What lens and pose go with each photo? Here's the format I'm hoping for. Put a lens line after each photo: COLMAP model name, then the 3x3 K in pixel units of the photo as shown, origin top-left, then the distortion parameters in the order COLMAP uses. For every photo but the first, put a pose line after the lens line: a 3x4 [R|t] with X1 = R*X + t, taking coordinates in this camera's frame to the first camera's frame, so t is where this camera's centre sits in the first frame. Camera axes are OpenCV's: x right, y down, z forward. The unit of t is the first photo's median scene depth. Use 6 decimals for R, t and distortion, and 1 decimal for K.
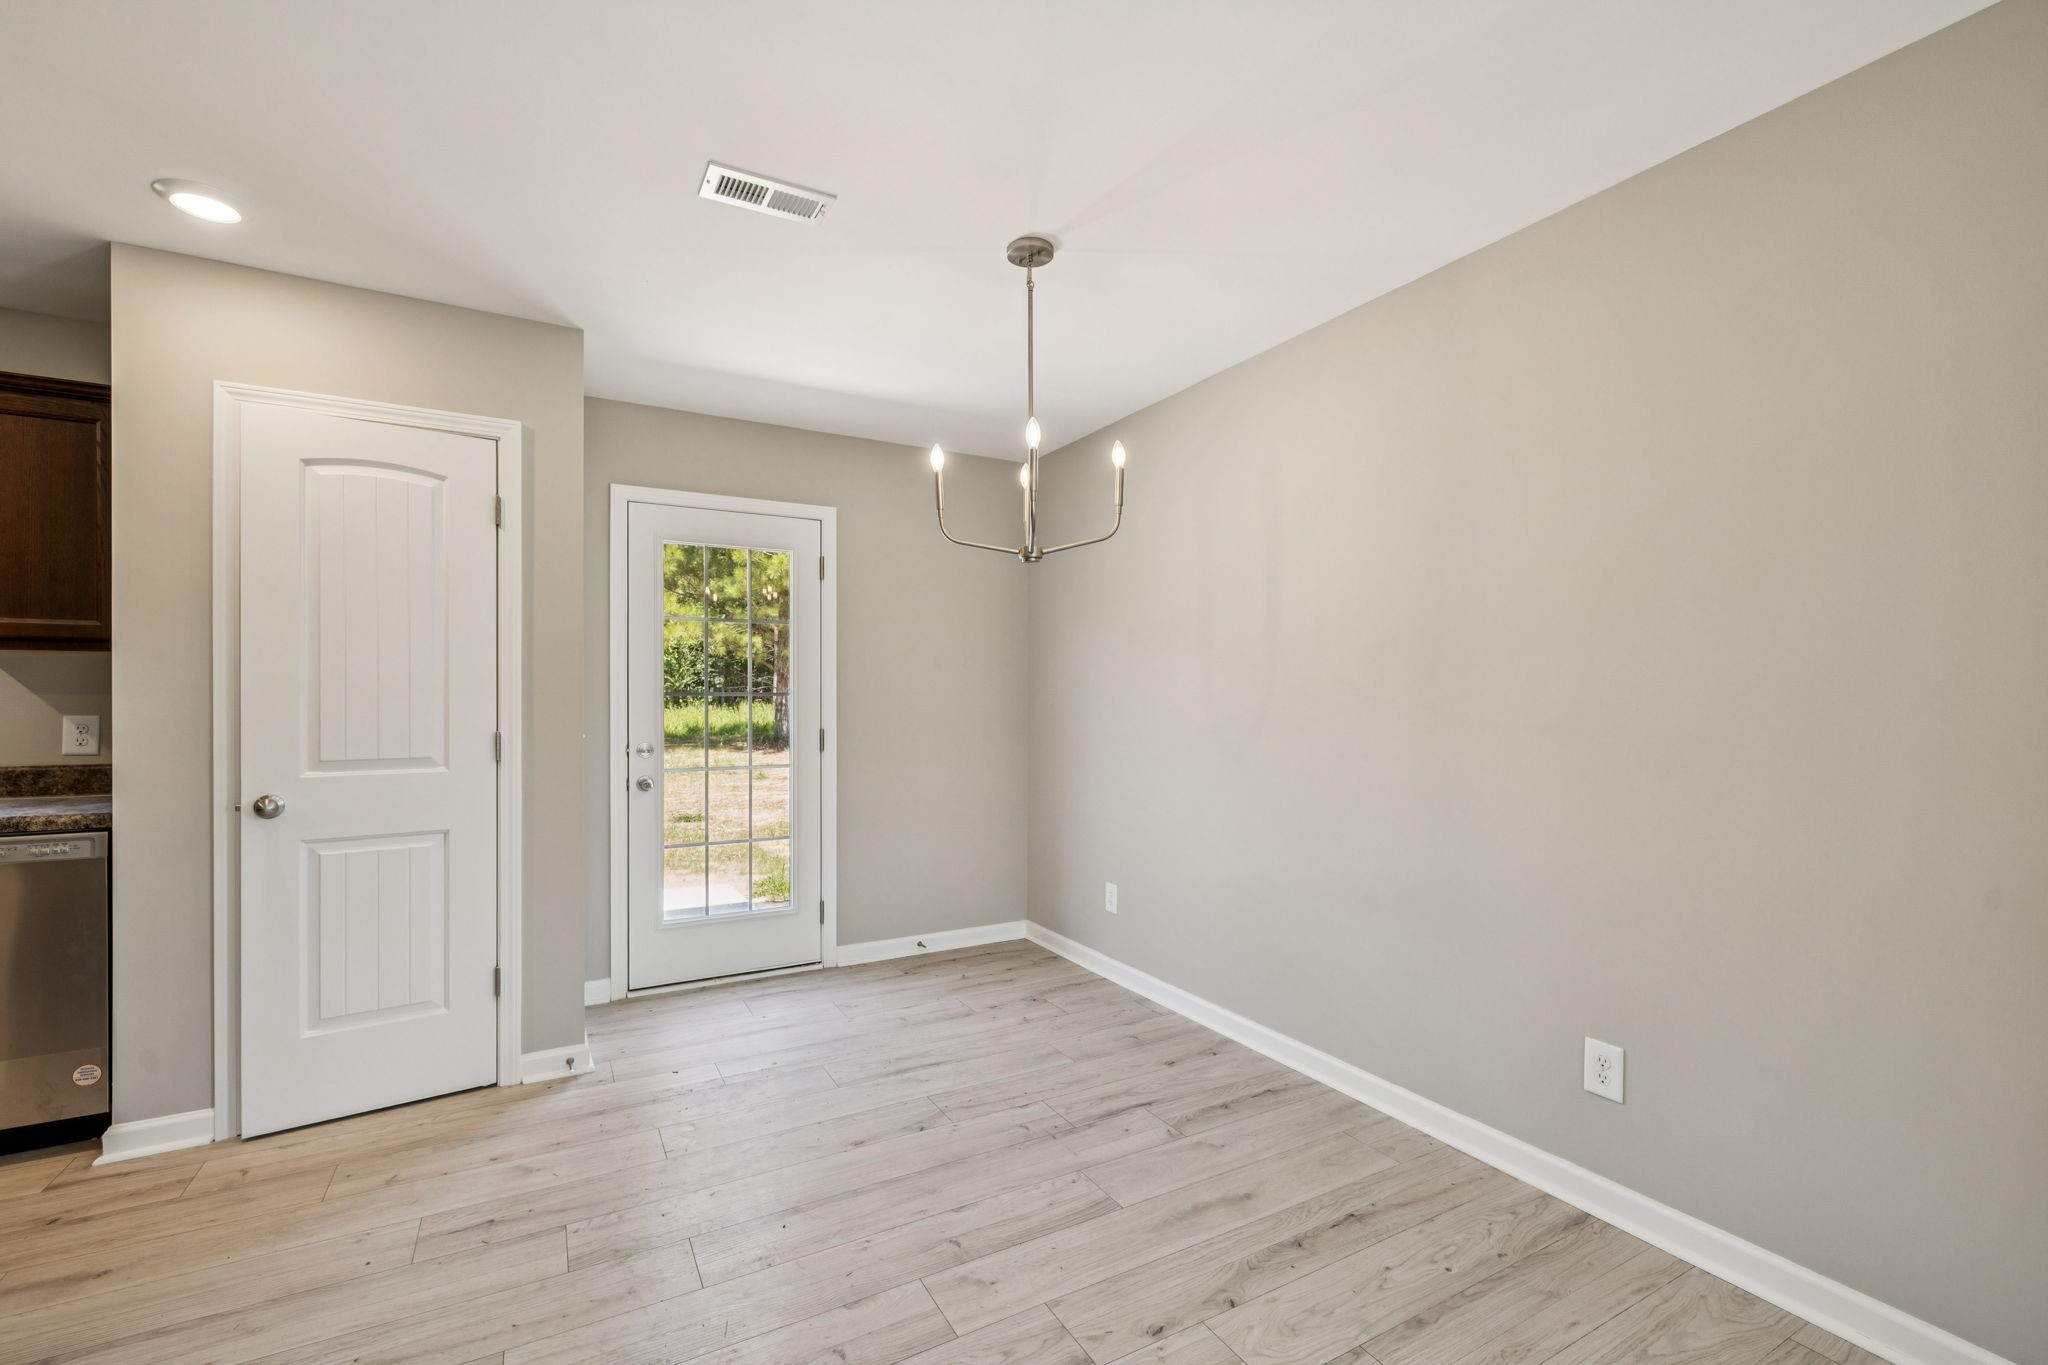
lens RADIAL K [[866.6, 0, 1026.1], [0, 866.6, 702.4], [0, 0, 1]] dist [-0.001549, -0.000381]
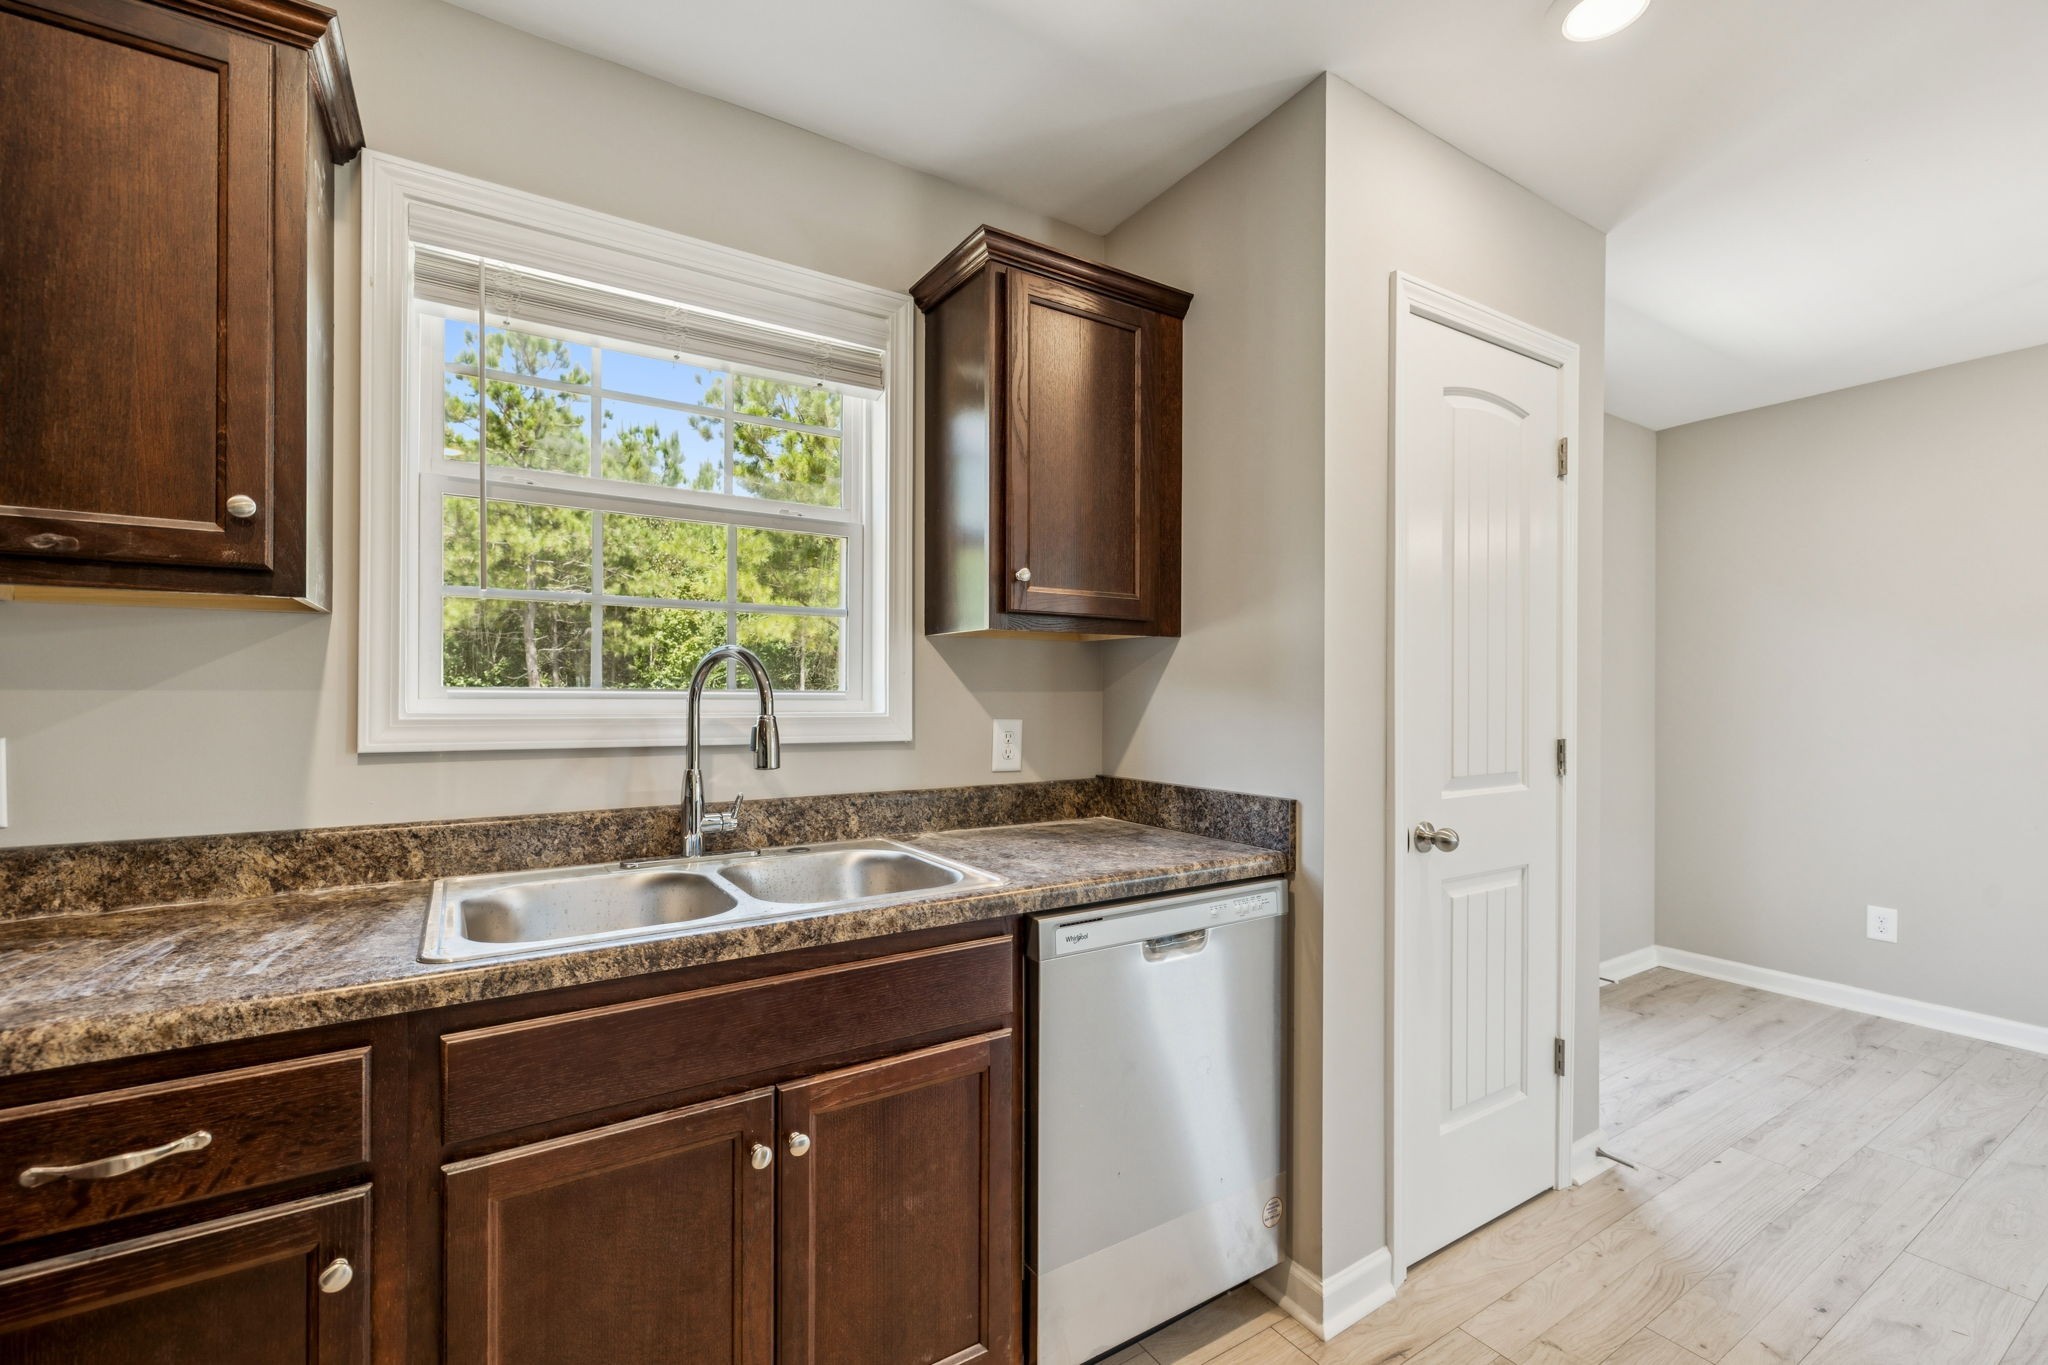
lens RADIAL K [[872.3, 0, 1017.0], [0, 872.3, 692.0], [0, 0, 1]] dist [0.000865, -0.000119]
pose [[0.998613, -0.001535, 0.052623, -0.990495], [0.001969, 0.999964, -0.008194, -0.002117], [-0.052608, 0.008286, 0.998581, 0.203222]]
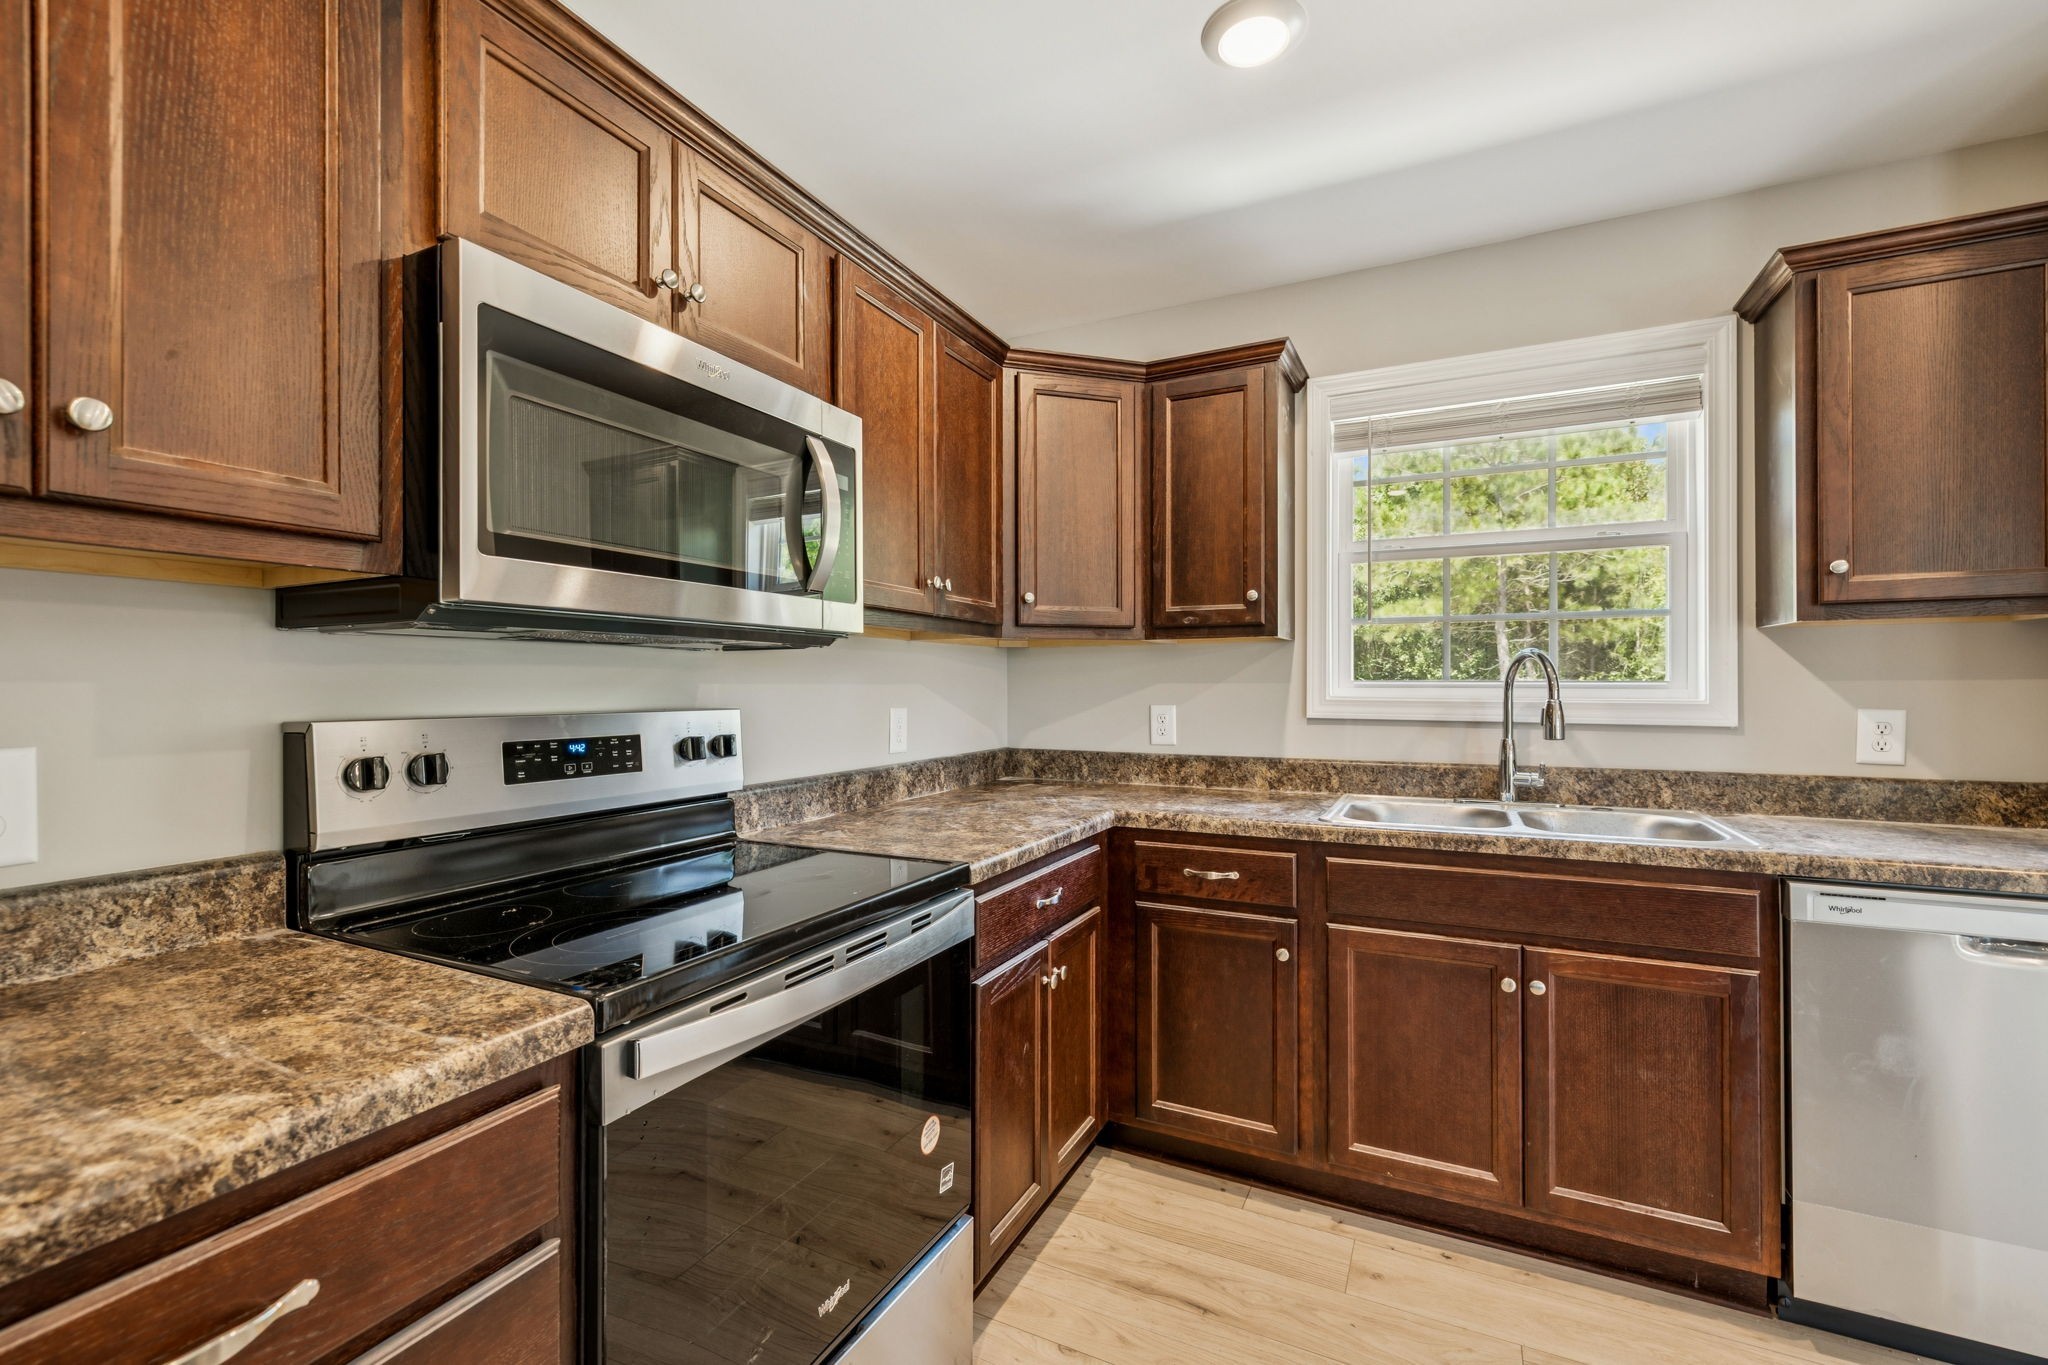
lens RADIAL K [[872.3, 0, 1017.0], [0, 872.3, 692.0], [0, 0, 1]] dist [0.000865, -0.000119]
pose [[0.563461, 0.001384, -0.826142, -0.790665], [0.000247, 0.999998, 0.001844, -0.000675], [0.826143, -0.001243, 0.563459, -0.005127]]
